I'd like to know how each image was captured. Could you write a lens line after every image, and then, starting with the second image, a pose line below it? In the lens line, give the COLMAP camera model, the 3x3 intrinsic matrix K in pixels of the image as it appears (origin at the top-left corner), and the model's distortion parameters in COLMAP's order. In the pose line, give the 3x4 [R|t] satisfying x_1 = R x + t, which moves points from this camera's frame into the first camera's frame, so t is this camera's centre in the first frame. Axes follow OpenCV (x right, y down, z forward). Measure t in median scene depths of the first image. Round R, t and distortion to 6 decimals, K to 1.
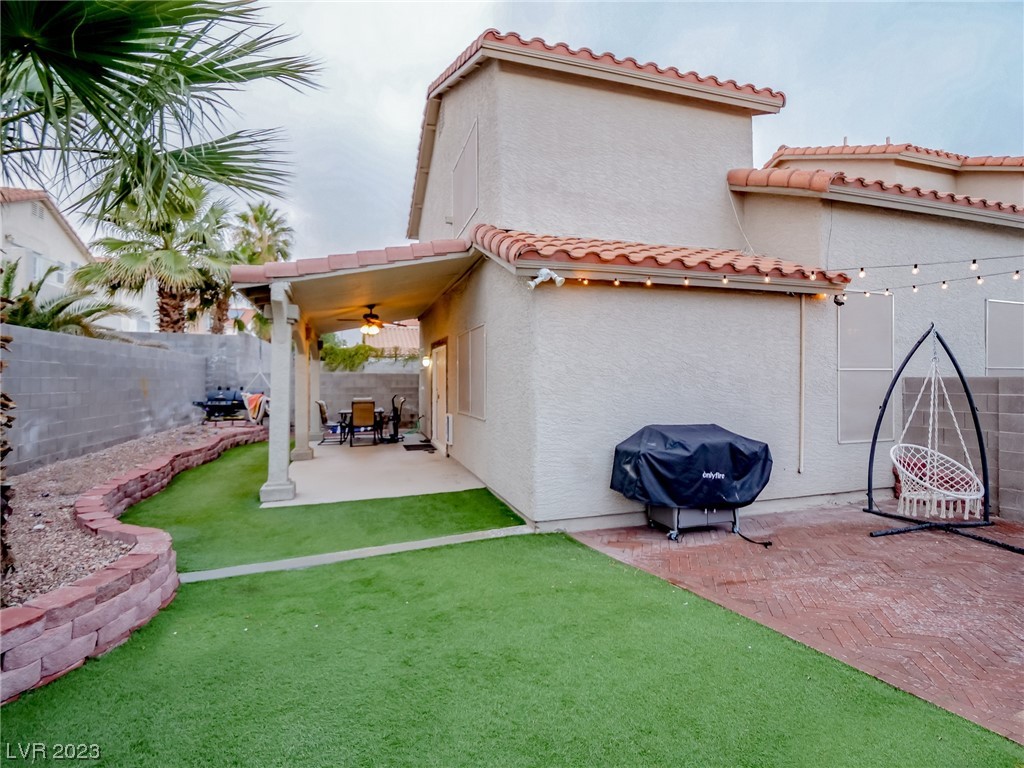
lens RADIAL K [[500.3, 0, 513.6], [0, 500.3, 373.5], [0, 0, 1]] dist [-0.011054, -0.000116]
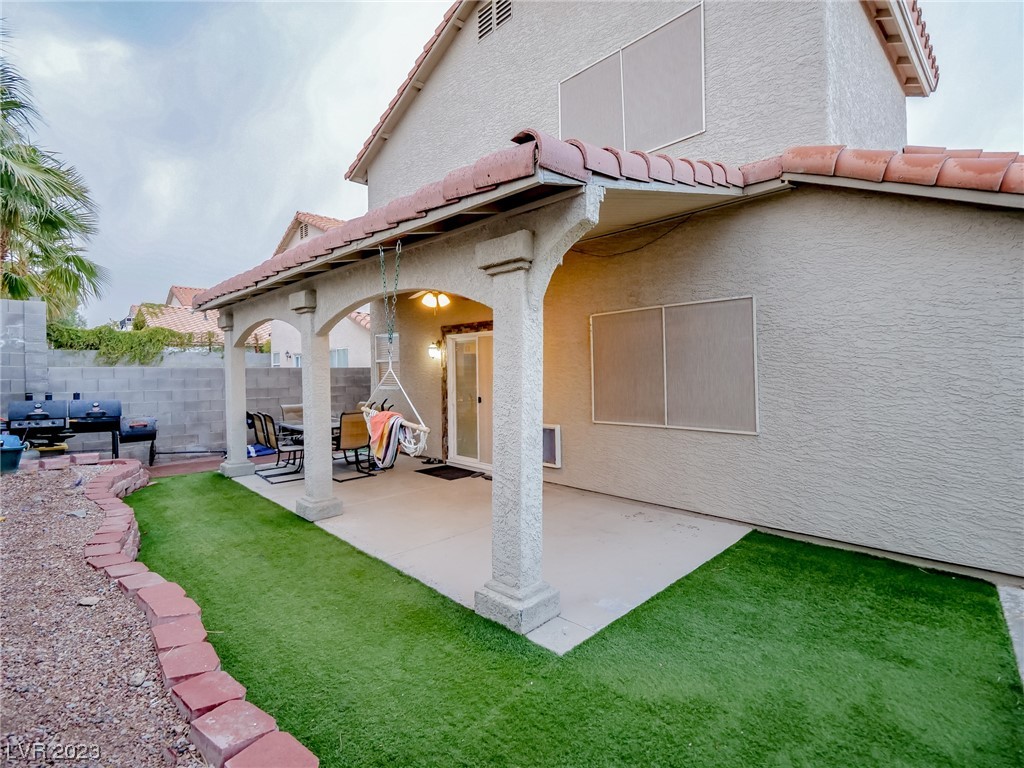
lens RADIAL K [[496.4, 0, 511.9], [0, 496.4, 370.7], [0, 0, 1]] dist [-0.000960, -0.008982]
pose [[0.898951, -0.008490, 0.437966, -0.439684], [0.004375, 0.999936, 0.010405, -0.003122], [-0.438027, -0.007437, 0.898931, 0.350560]]
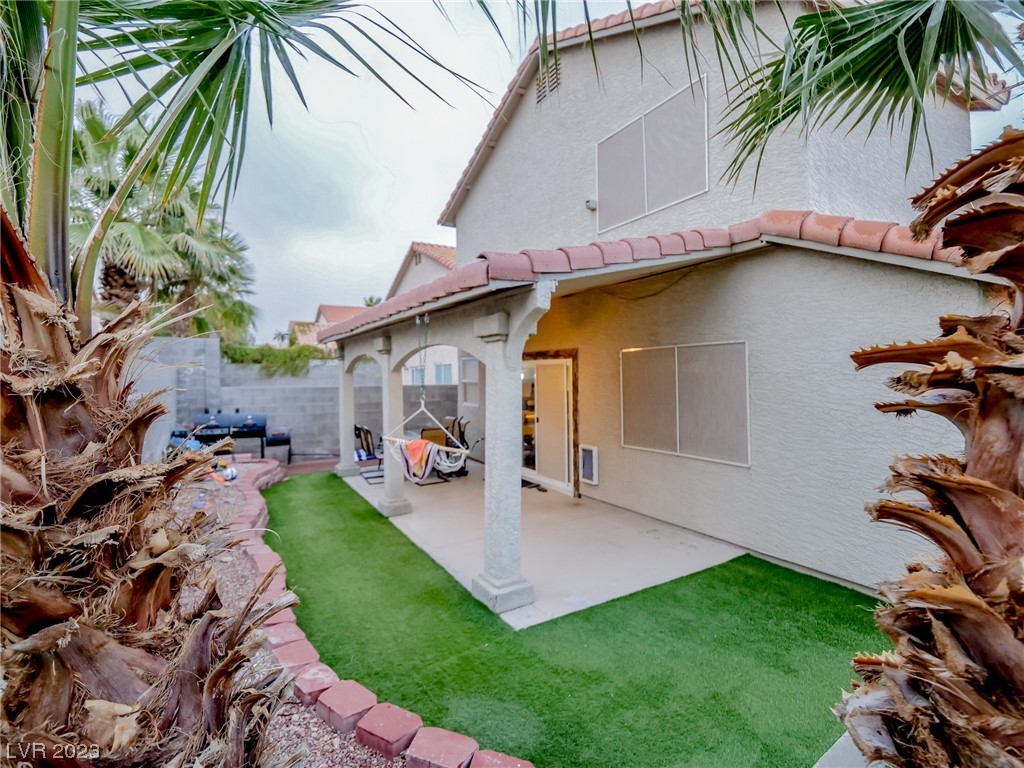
lens RADIAL K [[496.4, 0, 511.9], [0, 496.4, 370.7], [0, 0, 1]] dist [-0.000960, -0.008982]
pose [[0.977438, -0.004842, 0.211167, -0.377000], [0.004441, 0.999987, 0.002373, -0.038949], [-0.211176, -0.001382, 0.977447, 0.219515]]
